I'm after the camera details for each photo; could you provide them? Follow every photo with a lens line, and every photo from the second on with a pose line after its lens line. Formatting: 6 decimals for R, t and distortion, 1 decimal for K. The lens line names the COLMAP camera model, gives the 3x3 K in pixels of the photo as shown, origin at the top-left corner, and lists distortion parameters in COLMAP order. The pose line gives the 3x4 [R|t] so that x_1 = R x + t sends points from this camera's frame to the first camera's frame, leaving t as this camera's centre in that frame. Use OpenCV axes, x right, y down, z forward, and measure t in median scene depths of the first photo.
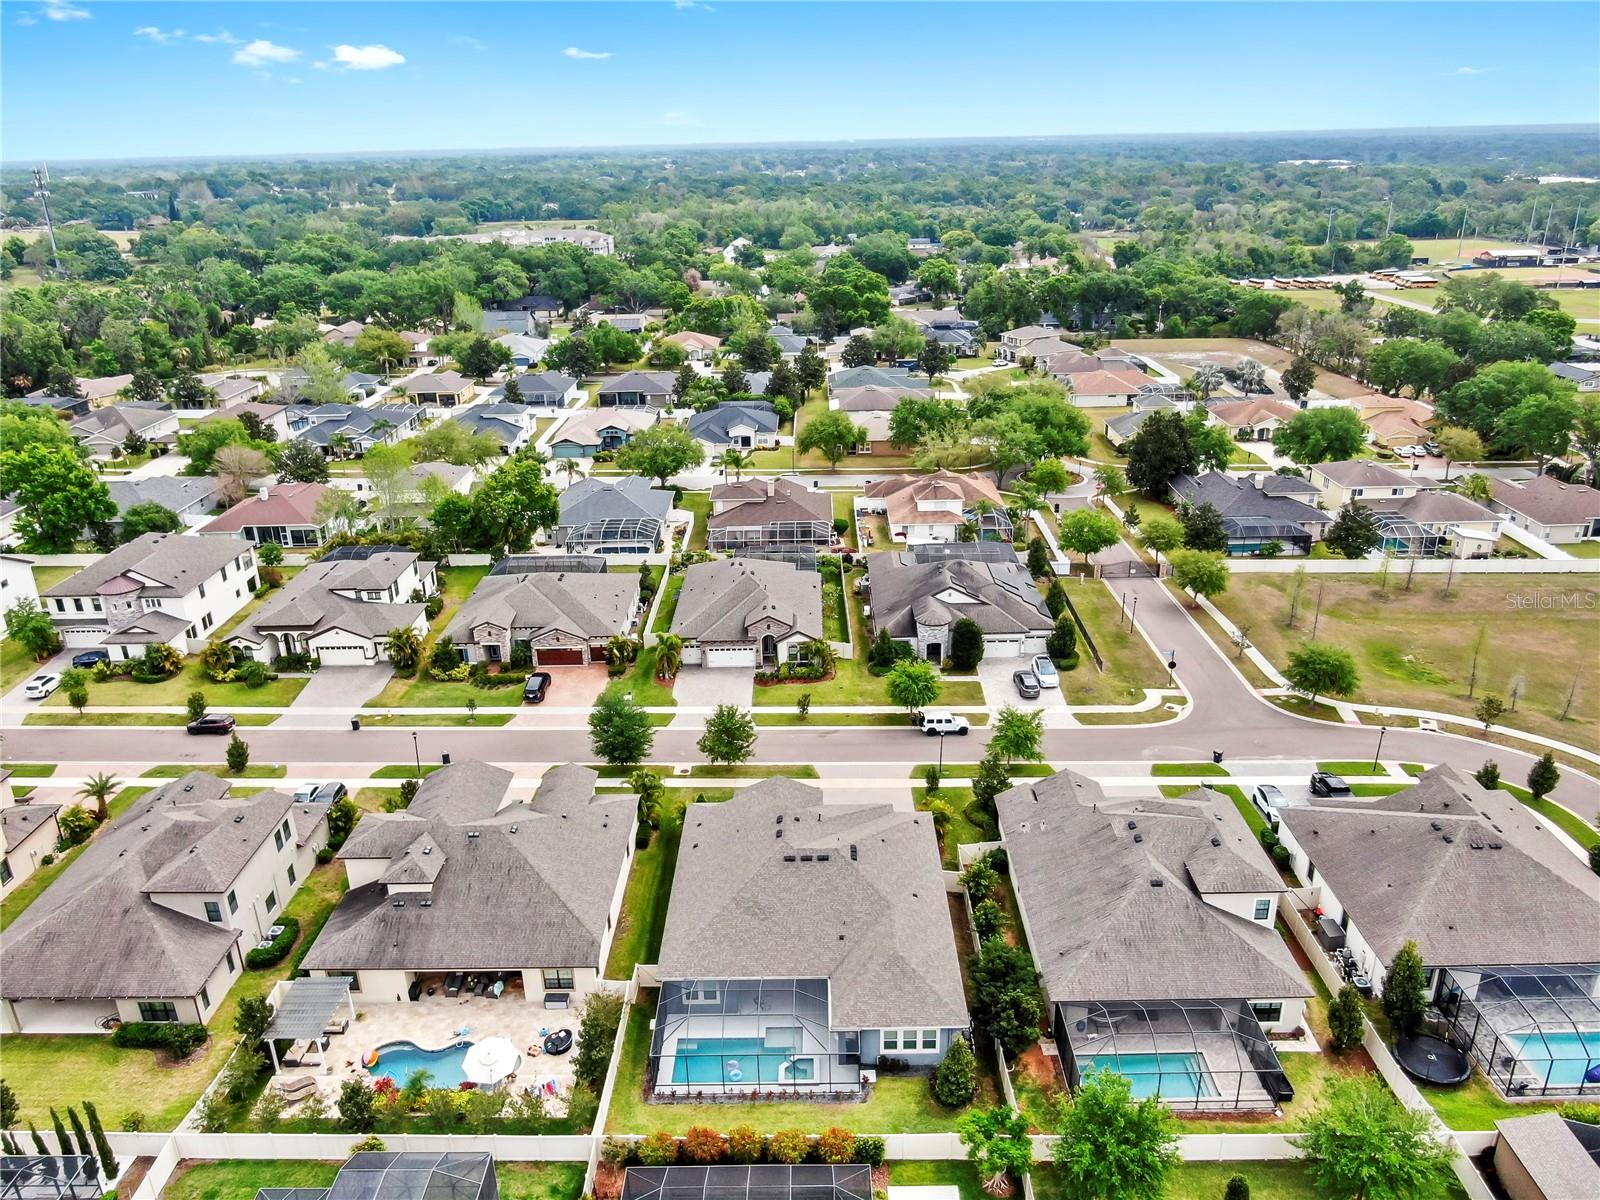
lens RADIAL K [[1157.8, 0, 799.2], [0, 1157.8, 591.0], [0, 0, 1]] dist [-0.011519, 0.001182]
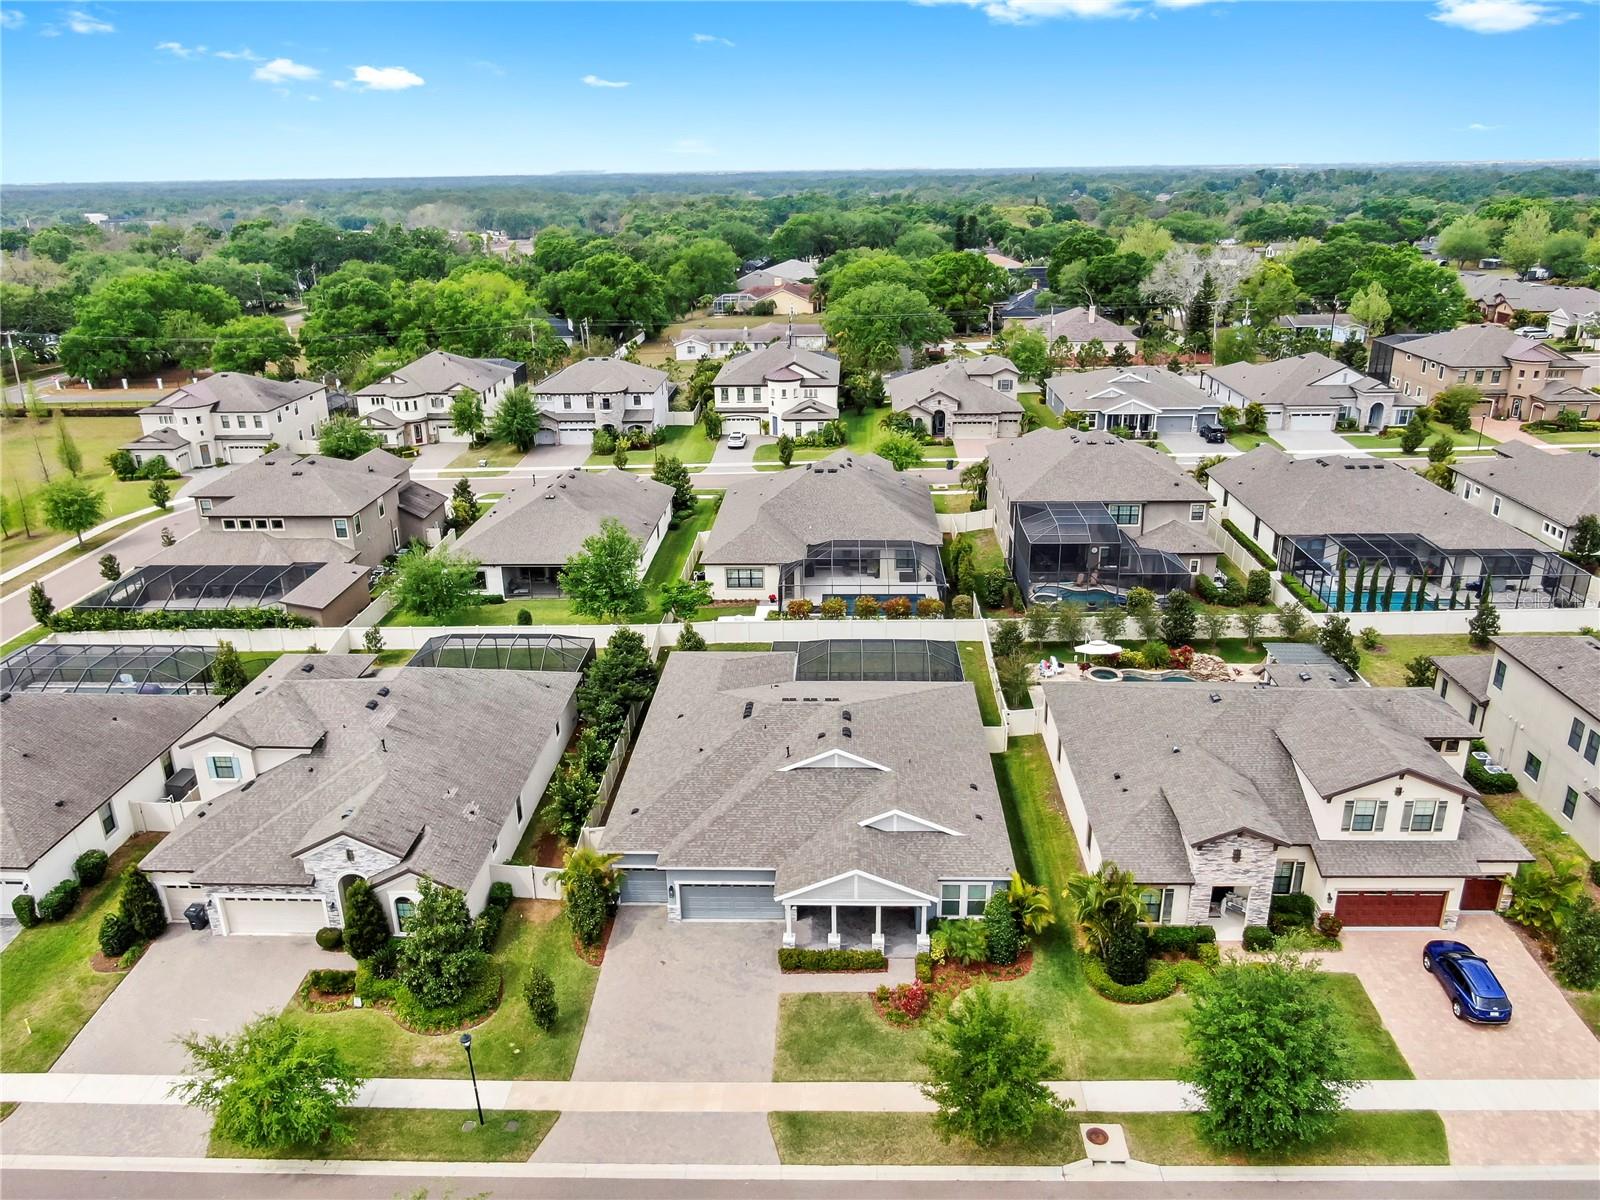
lens RADIAL K [[1157.8, 0, 805.4], [0, 1157.8, 602.7], [0, 0, 1]] dist [-0.011519, 0.001182]
pose [[-0.998756, 0.027553, 0.041572, -0.024505], [0.048311, 0.741455, 0.669261, -0.341023], [-0.012384, 0.670437, -0.741863, 1.550998]]
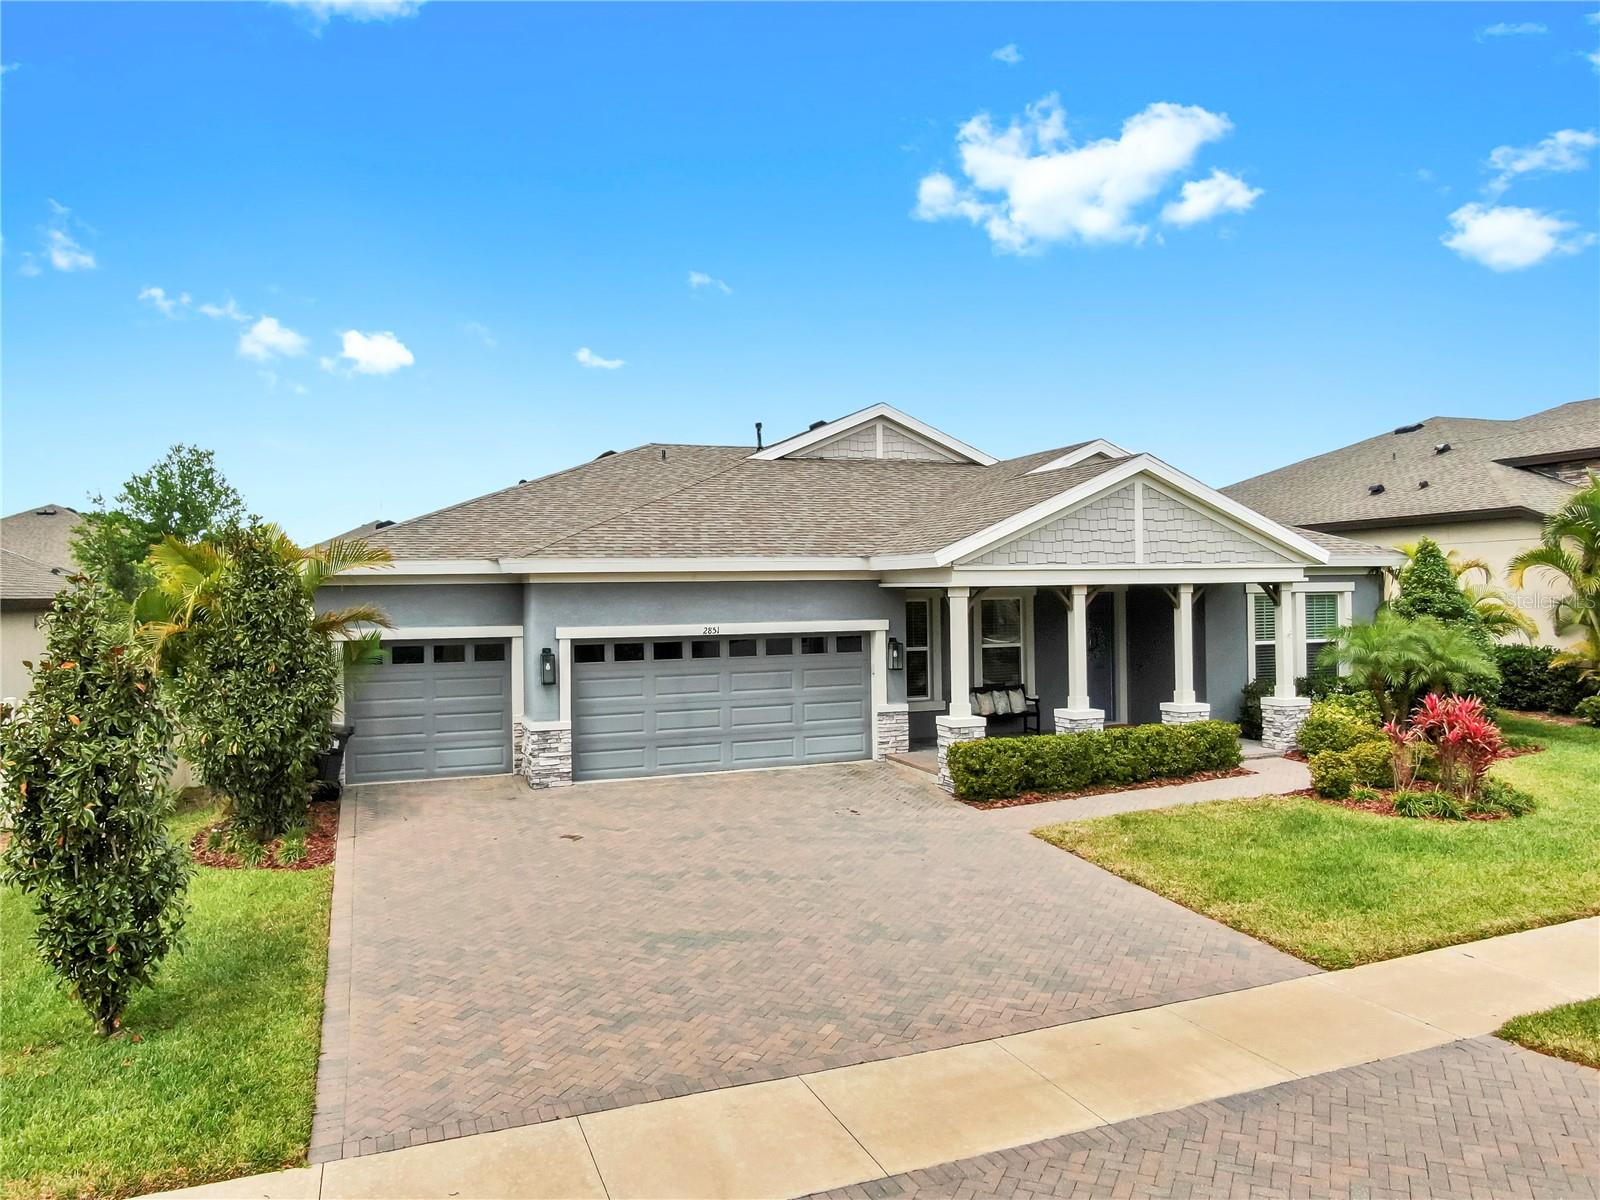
lens RADIAL K [[1157.8, 0, 811.5], [0, 1157.8, 594.7], [0, 0, 1]] dist [-0.011519, 0.001182]
pose [[-0.929183, 0.039374, -0.367517, 0.118958], [-0.096406, 0.934077, 0.343812, 0.144270], [0.356826, 0.354895, -0.864133, 1.358077]]
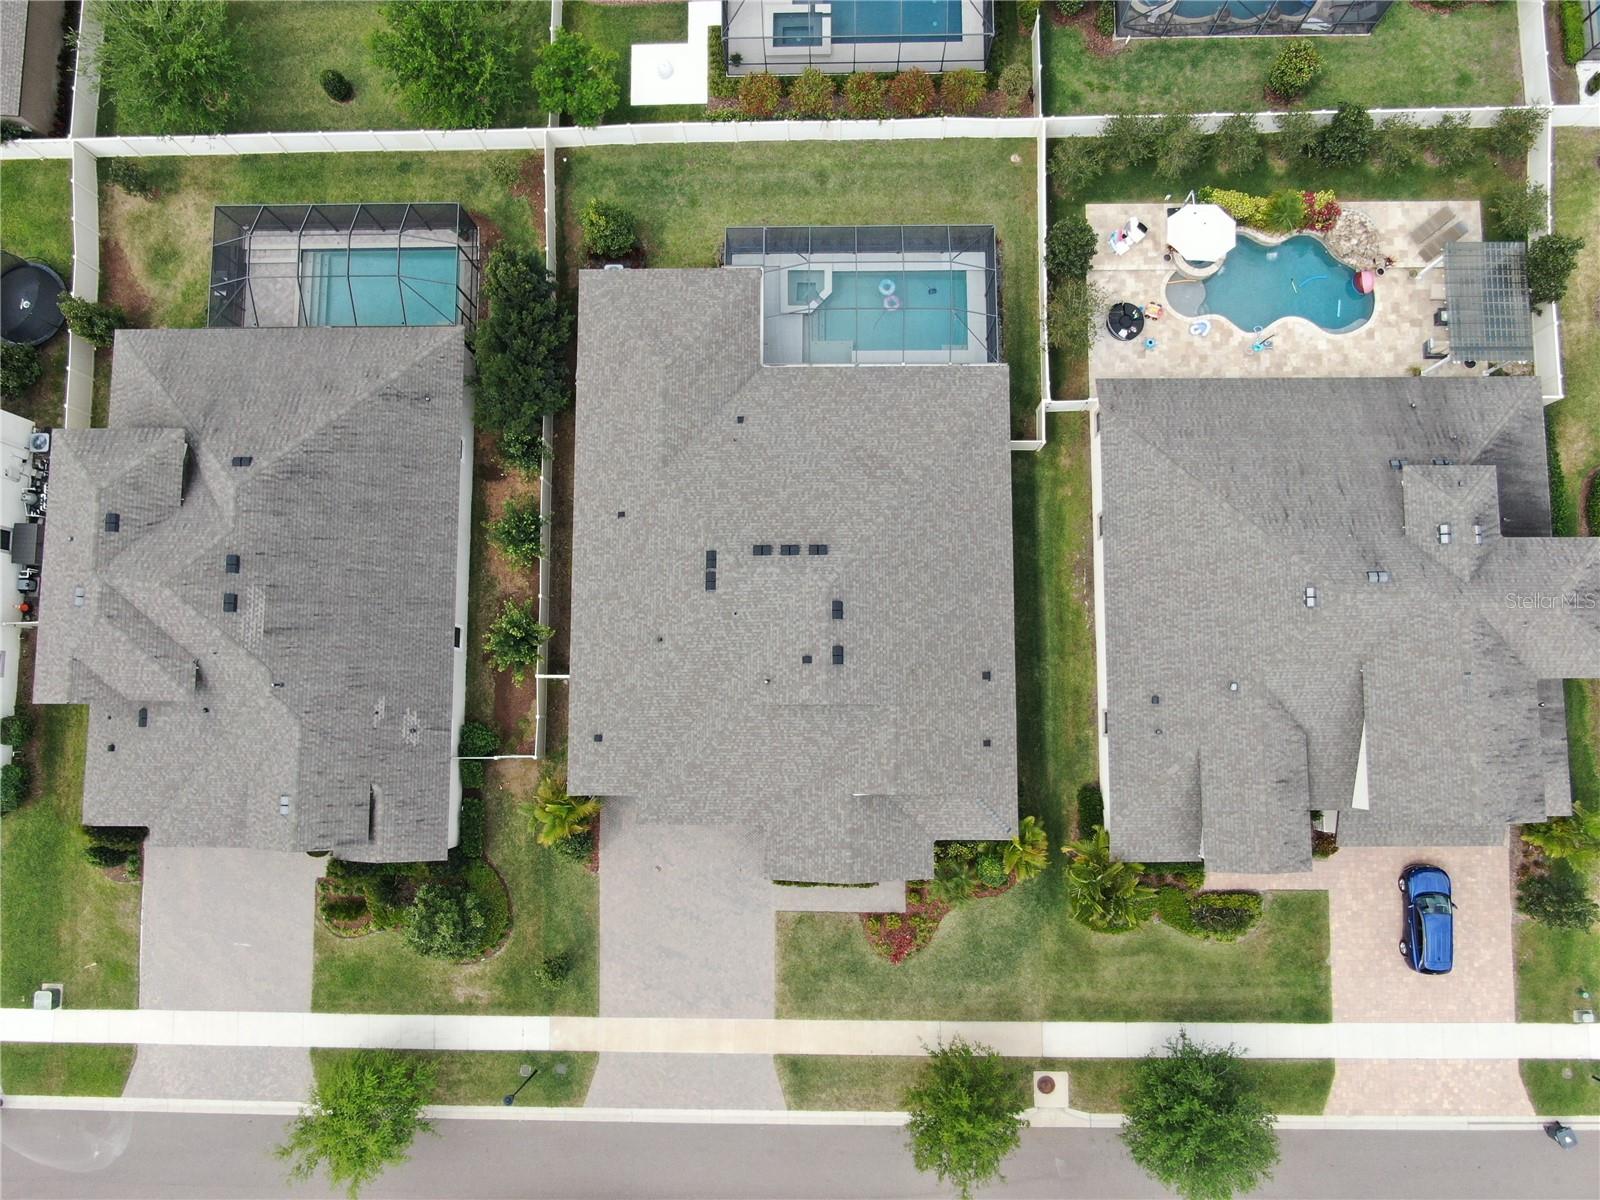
lens RADIAL K [[1157.8, 0, 806.0], [0, 1157.8, 600.6], [0, 0, 1]] dist [-0.011519, 0.001182]
pose [[-0.998682, 0.014128, 0.049339, -0.031313], [0.043928, -0.261805, 0.964120, -0.355468], [0.026539, 0.965017, 0.260840, 0.880836]]
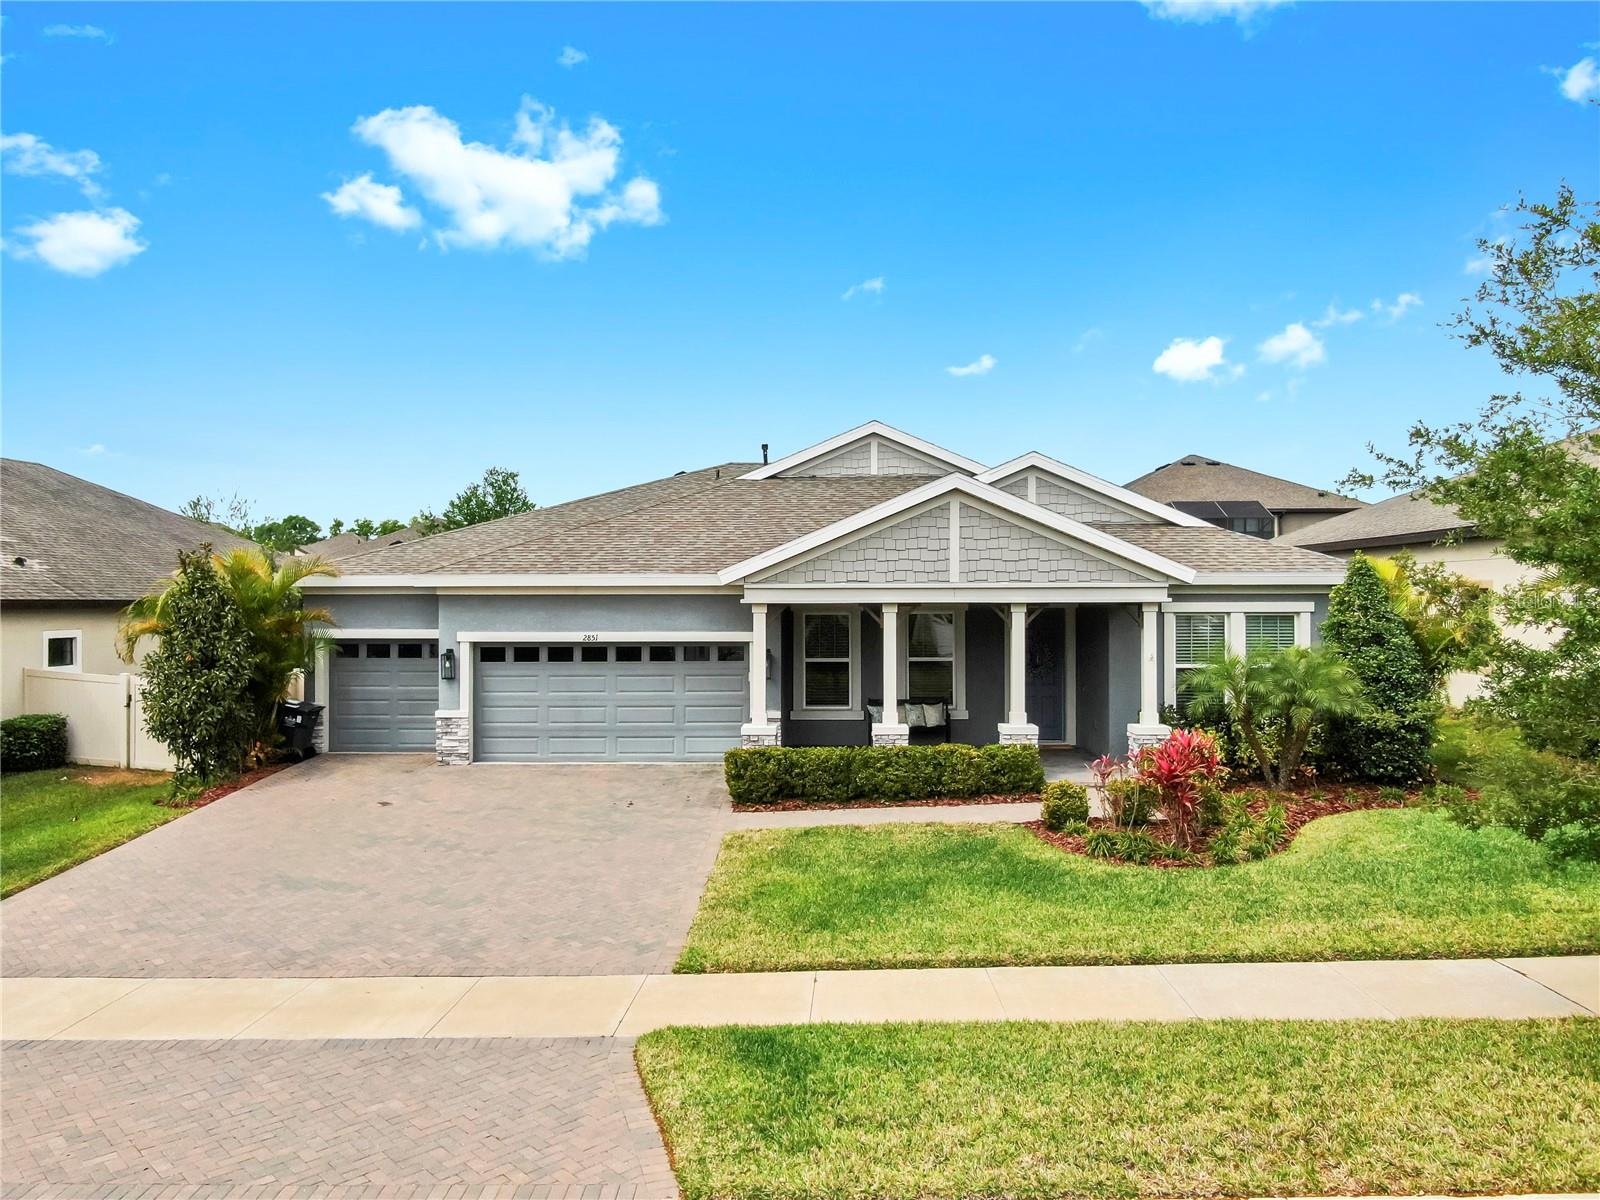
lens RADIAL K [[1157.8, 0, 803.1], [0, 1157.8, 594.2], [0, 0, 1]] dist [-0.011519, 0.001182]
pose [[-0.999519, 0.026947, 0.015318, 0.004357], [0.030646, 0.933262, 0.357886, 0.130801], [-0.004652, 0.358184, -0.933640, 1.394645]]
